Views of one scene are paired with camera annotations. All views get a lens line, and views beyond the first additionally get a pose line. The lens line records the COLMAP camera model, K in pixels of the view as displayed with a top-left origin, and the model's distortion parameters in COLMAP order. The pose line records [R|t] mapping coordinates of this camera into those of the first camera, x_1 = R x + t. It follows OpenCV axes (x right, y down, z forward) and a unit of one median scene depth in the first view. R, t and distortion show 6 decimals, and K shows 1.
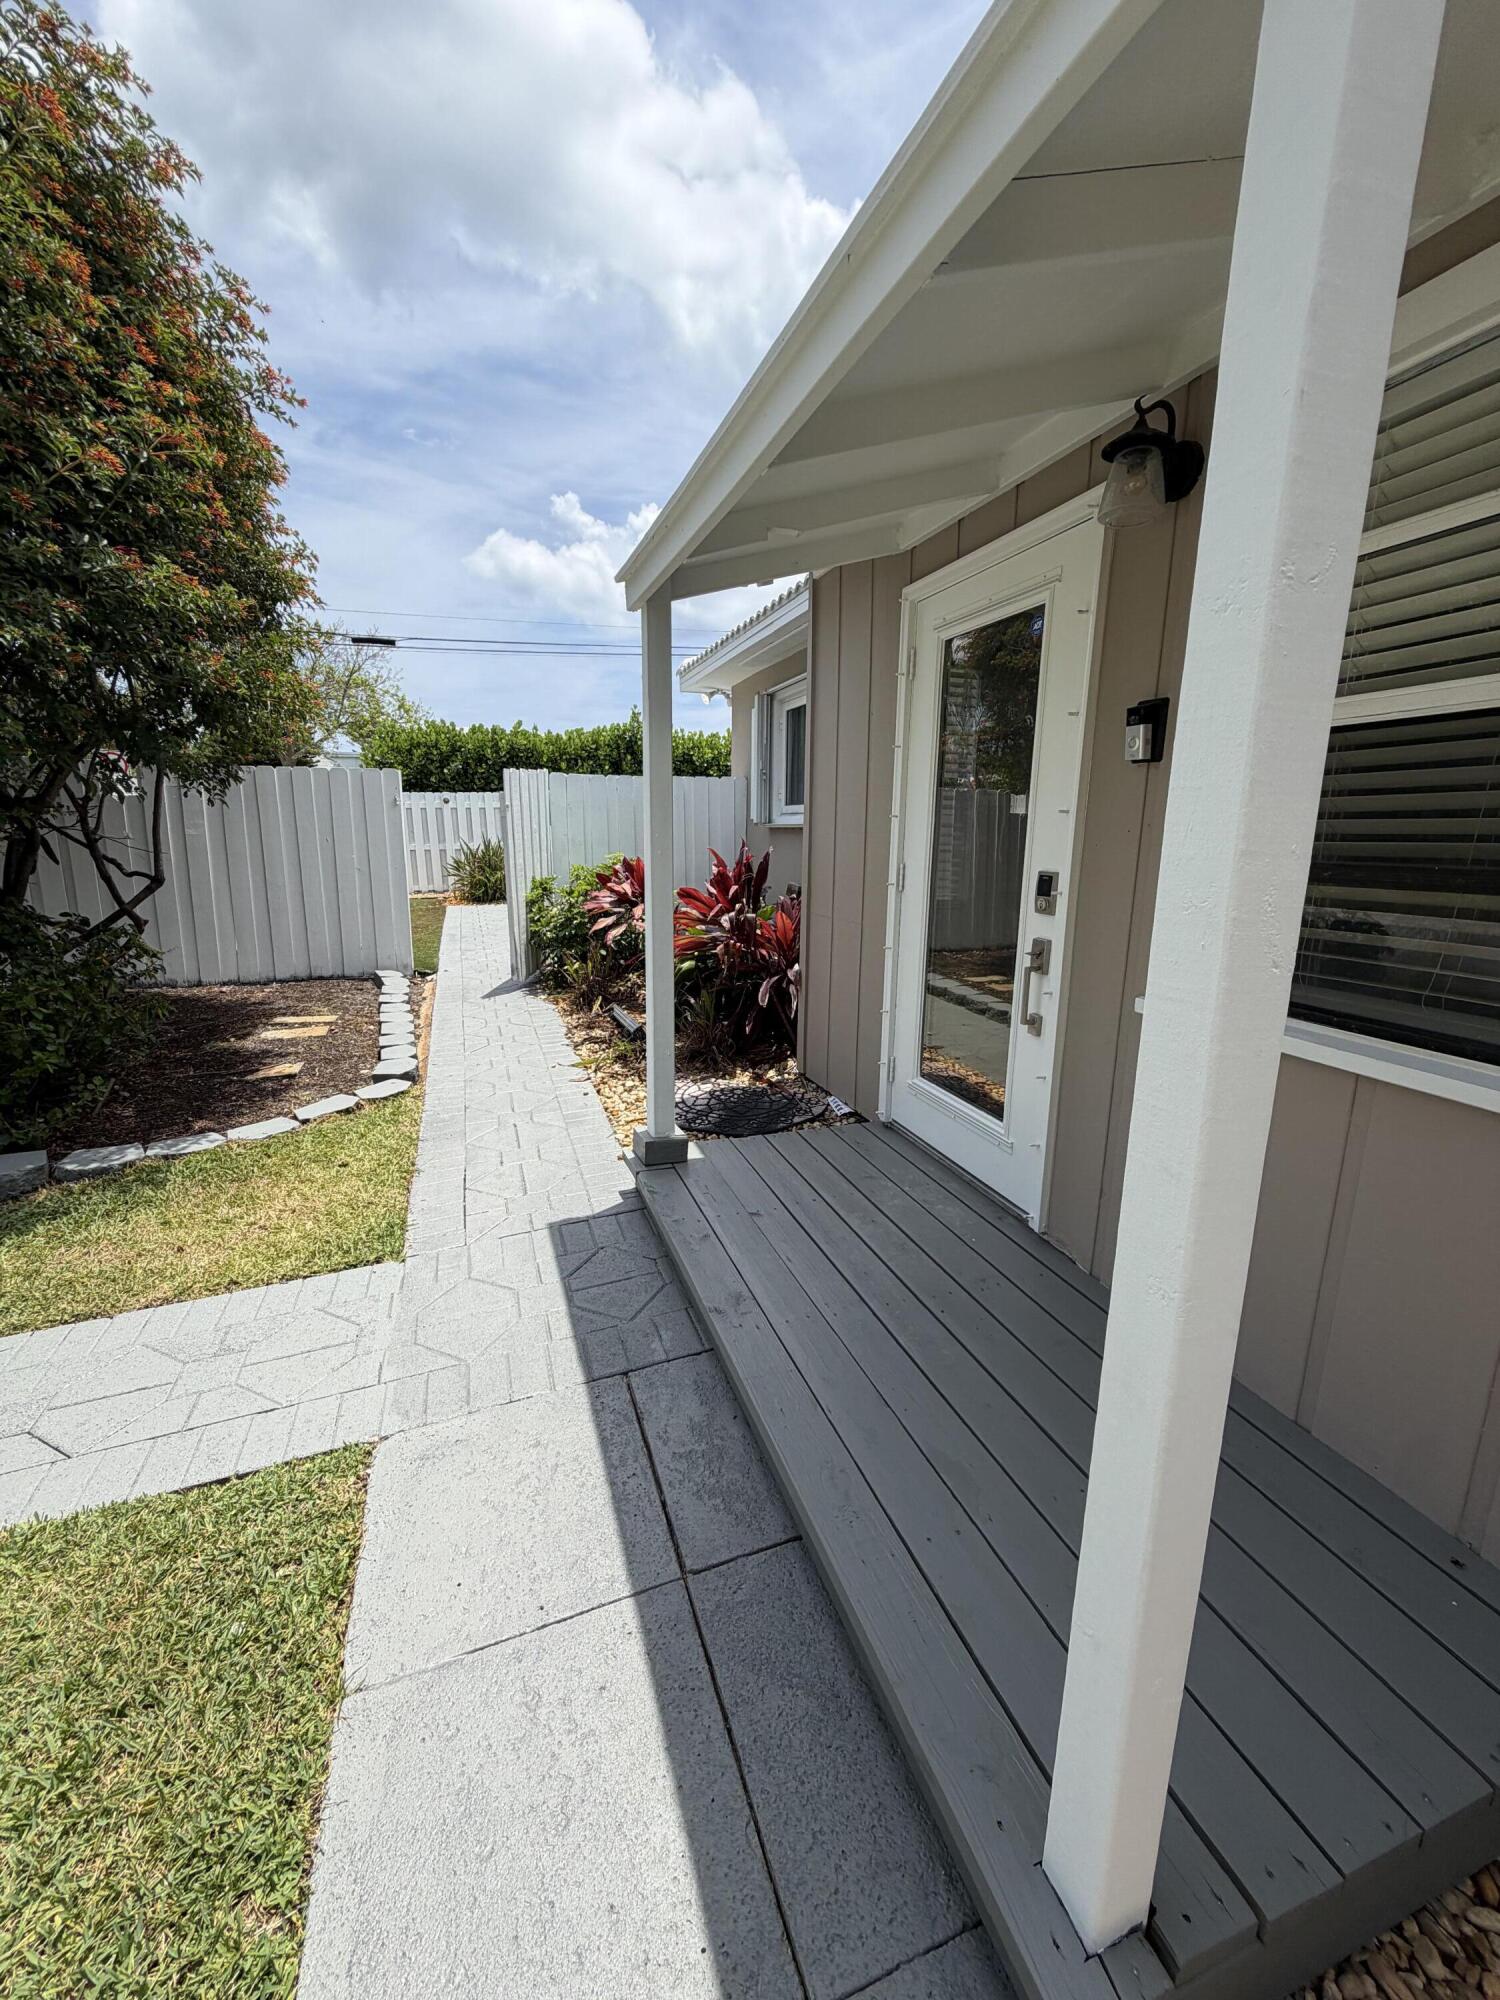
lens RADIAL K [[800.8, 0, 750.3], [0, 800.8, 996.3], [0, 0, 1]] dist [-0.003477, 0.000429]
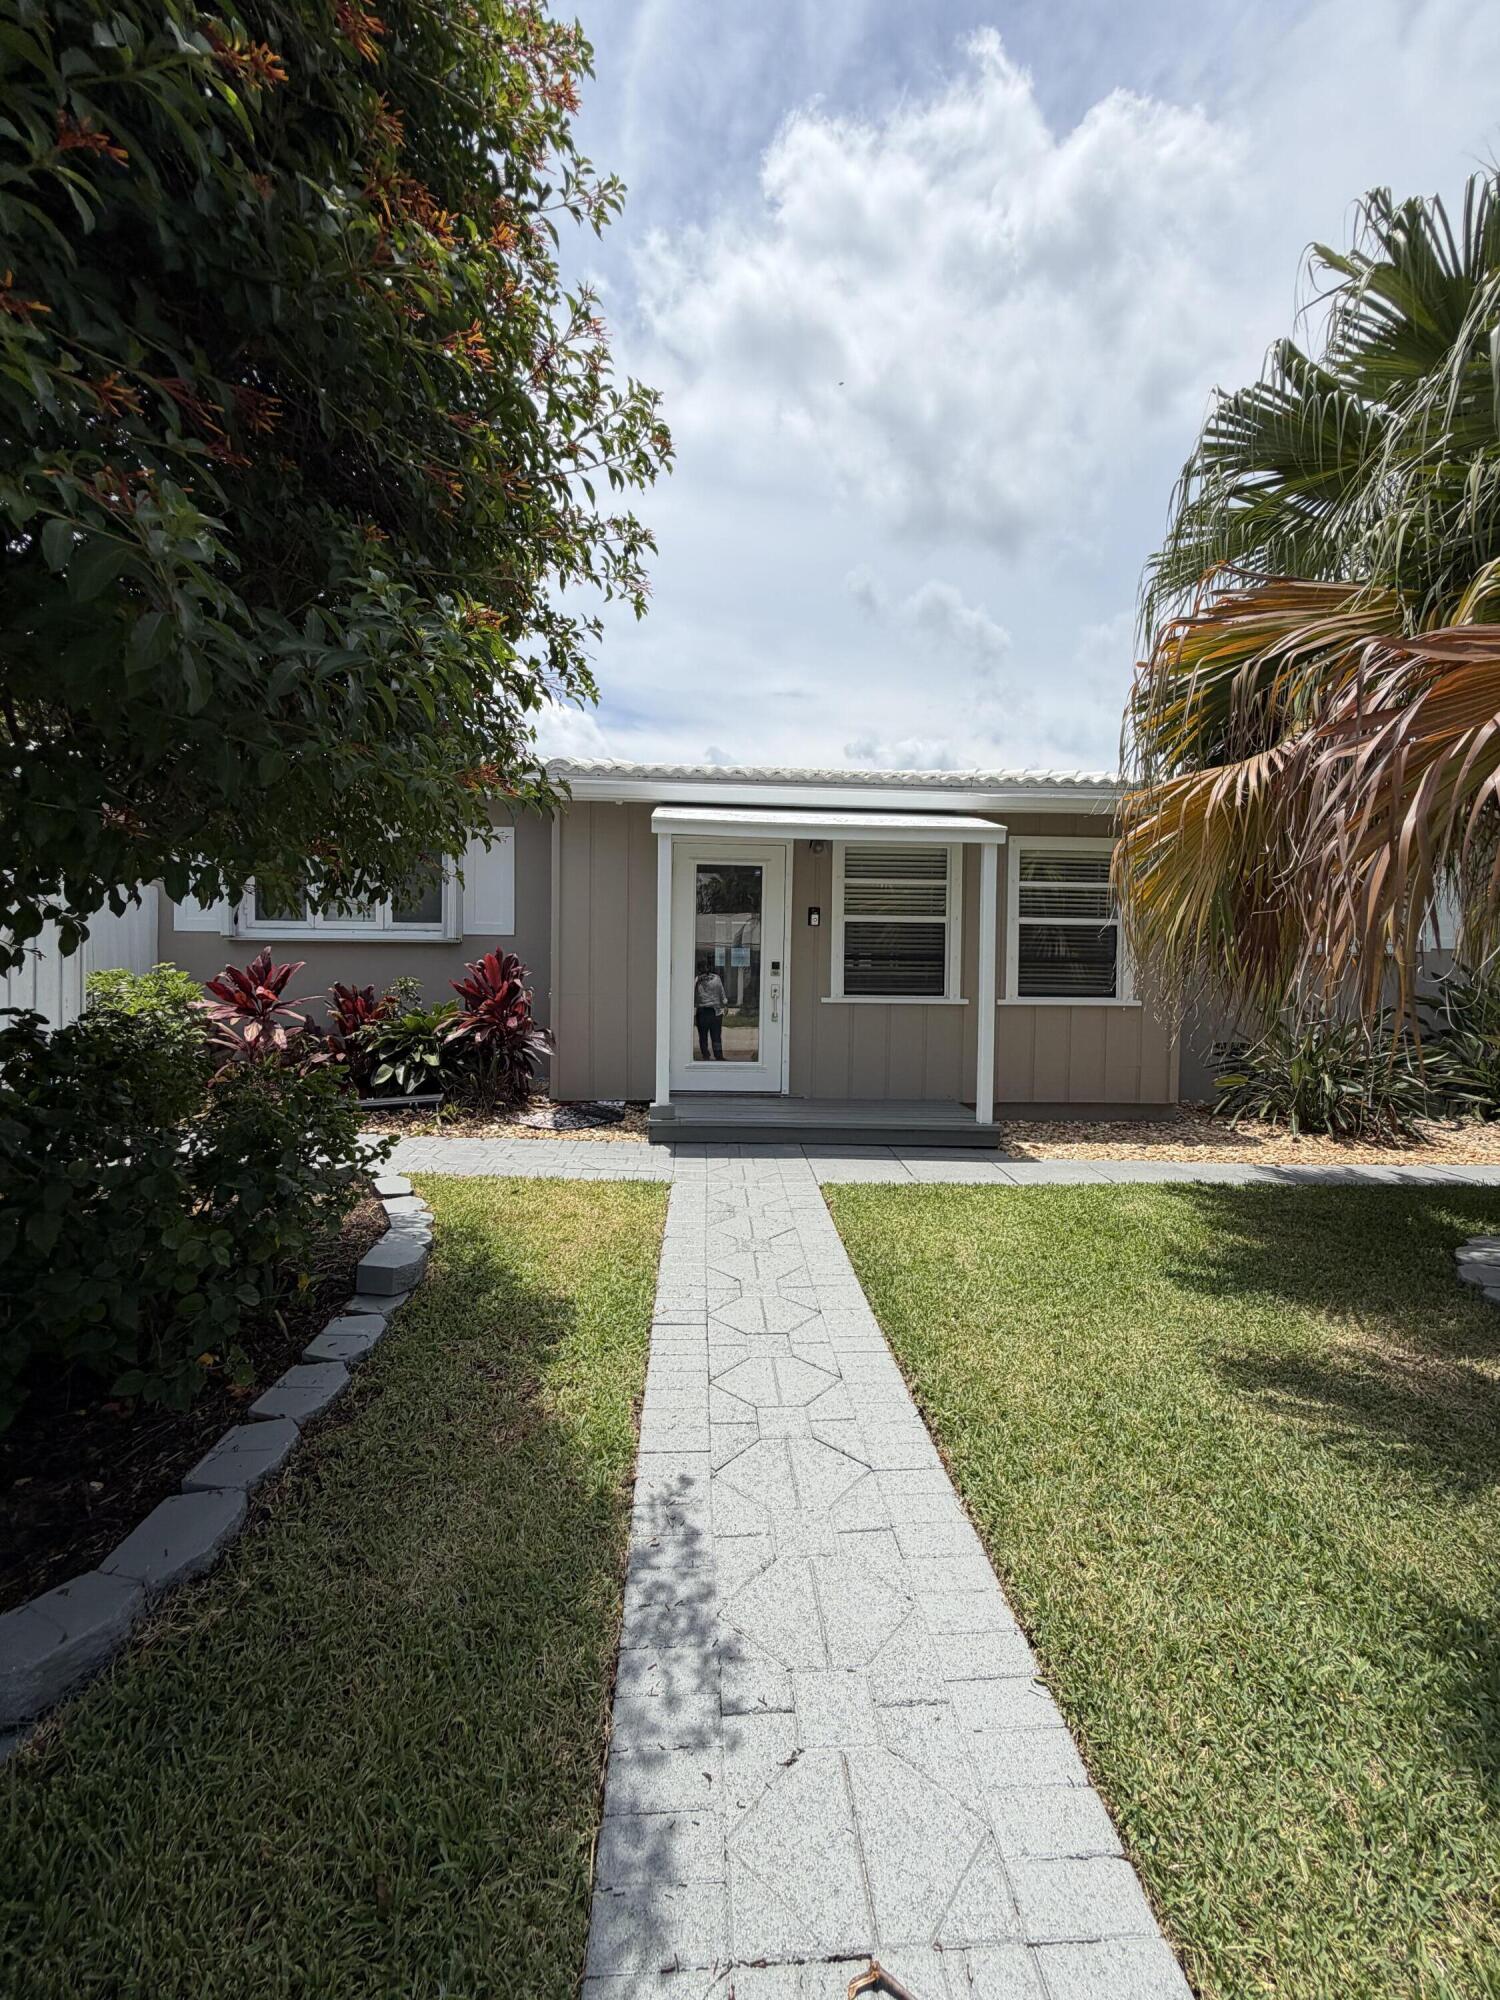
lens RADIAL K [[800.8, 0, 749.6], [0, 800.8, 993.3], [0, 0, 1]] dist [-0.003477, 0.000429]
pose [[0.281491, -0.038139, 0.958806, -1.826160], [0.183103, 0.982984, -0.014655, -0.015625], [-0.941932, 0.179686, 0.283684, 0.251216]]
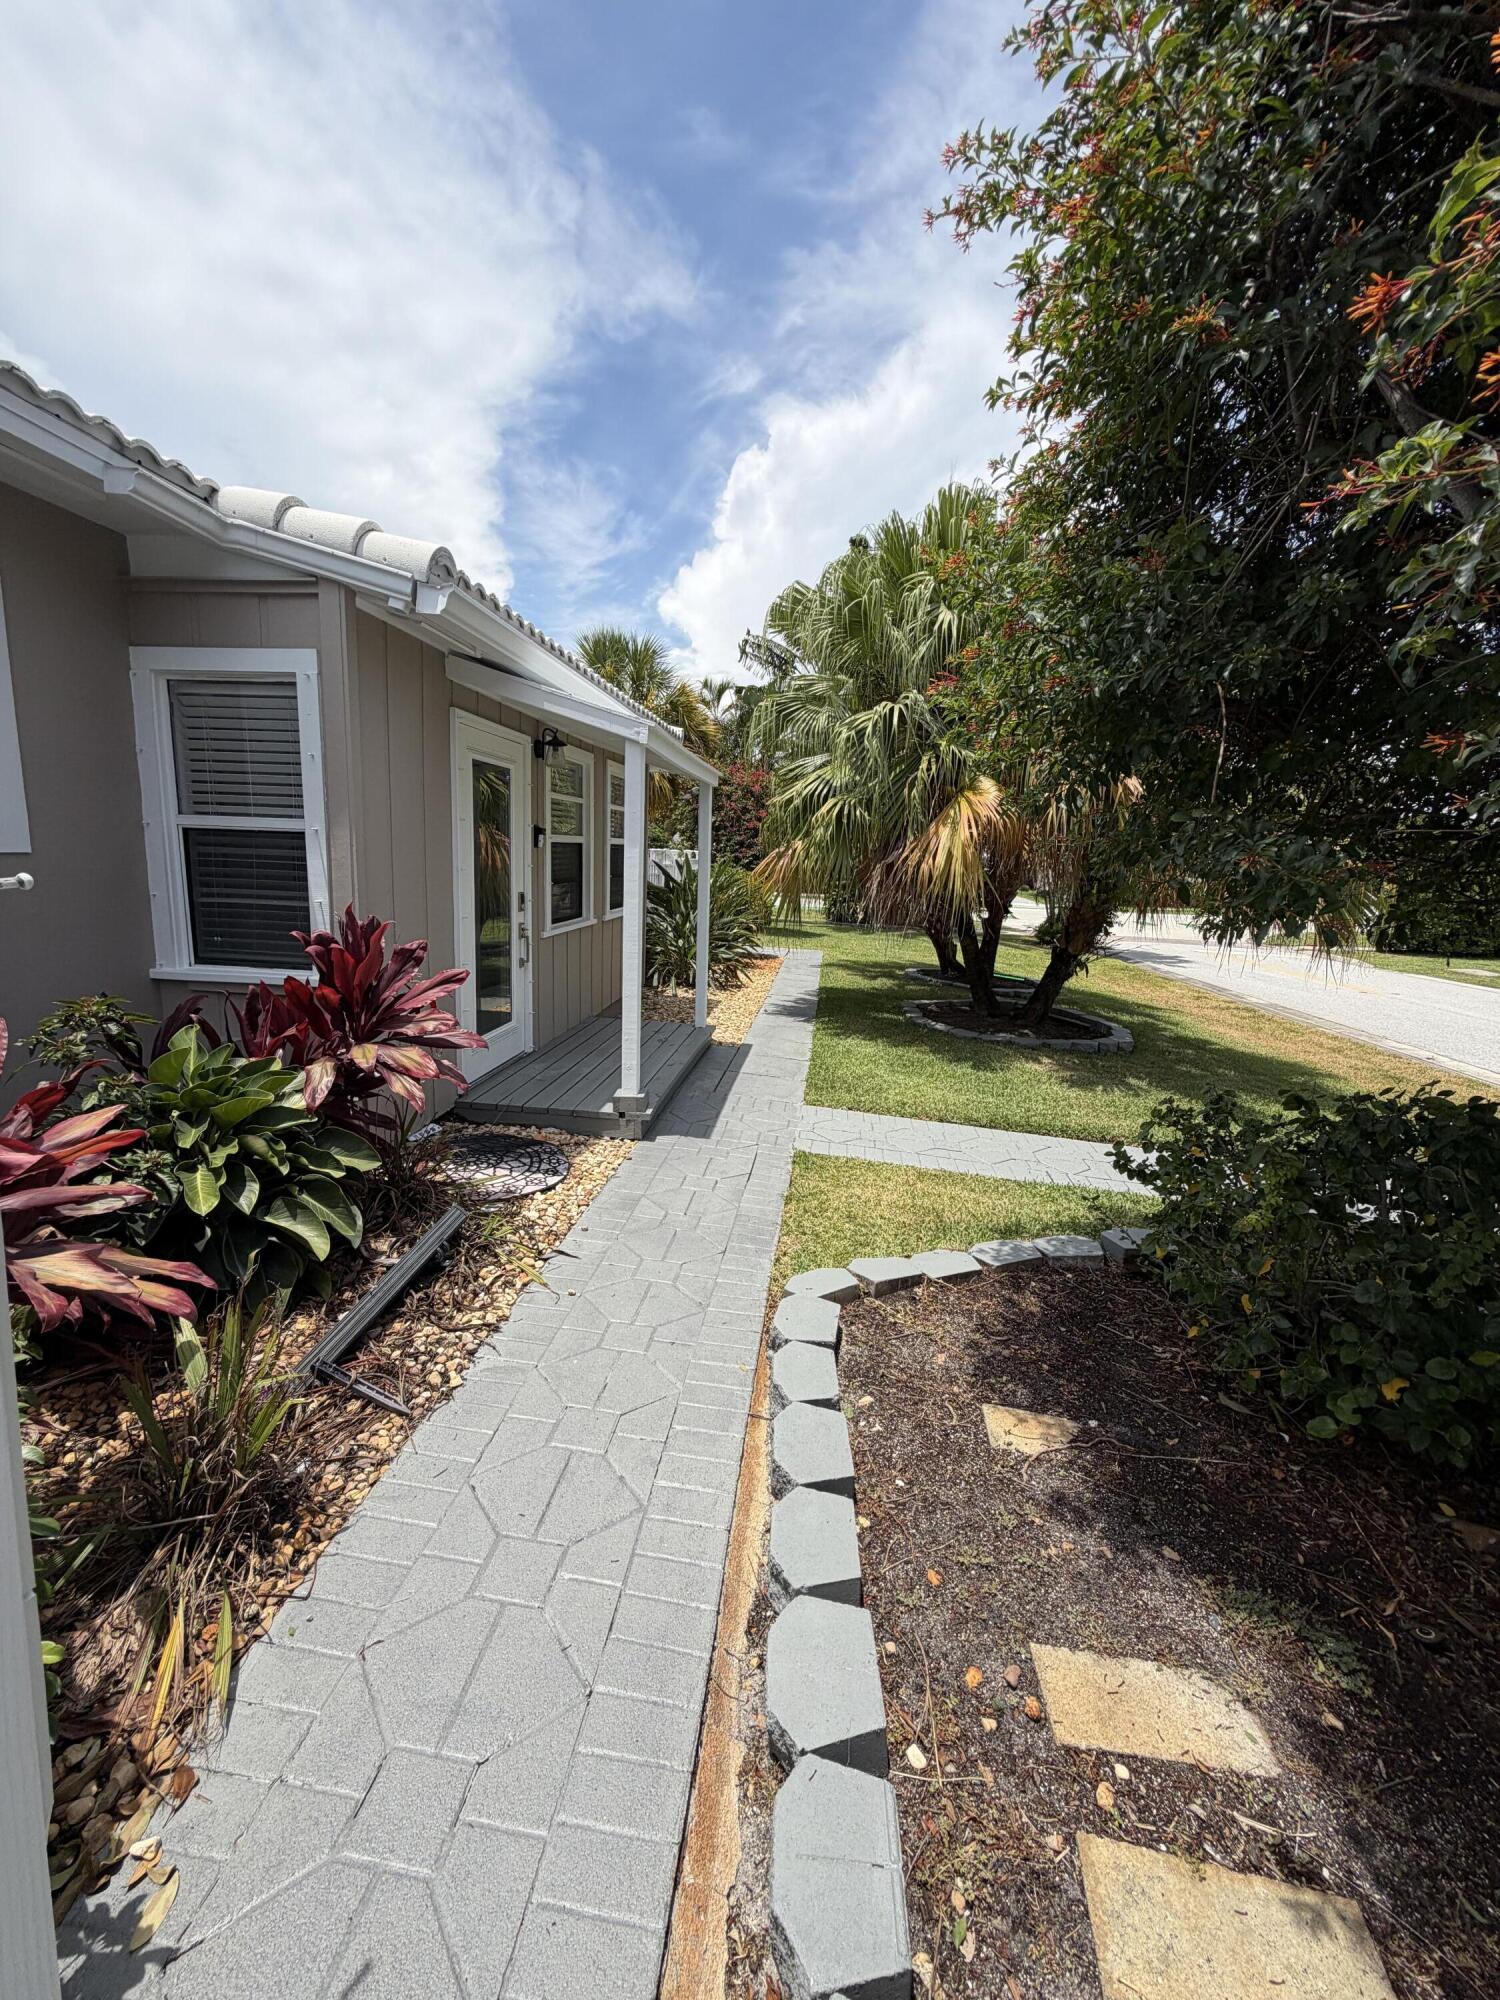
lens RADIAL K [[800.8, 0, 742.3], [0, 800.8, 998.1], [0, 0, 1]] dist [-0.003477, 0.000429]
pose [[-0.893954, -0.131459, 0.428444, -0.913023], [0.033319, 0.933869, 0.356059, -0.511448], [-0.446918, 0.332576, -0.830456, 2.105810]]
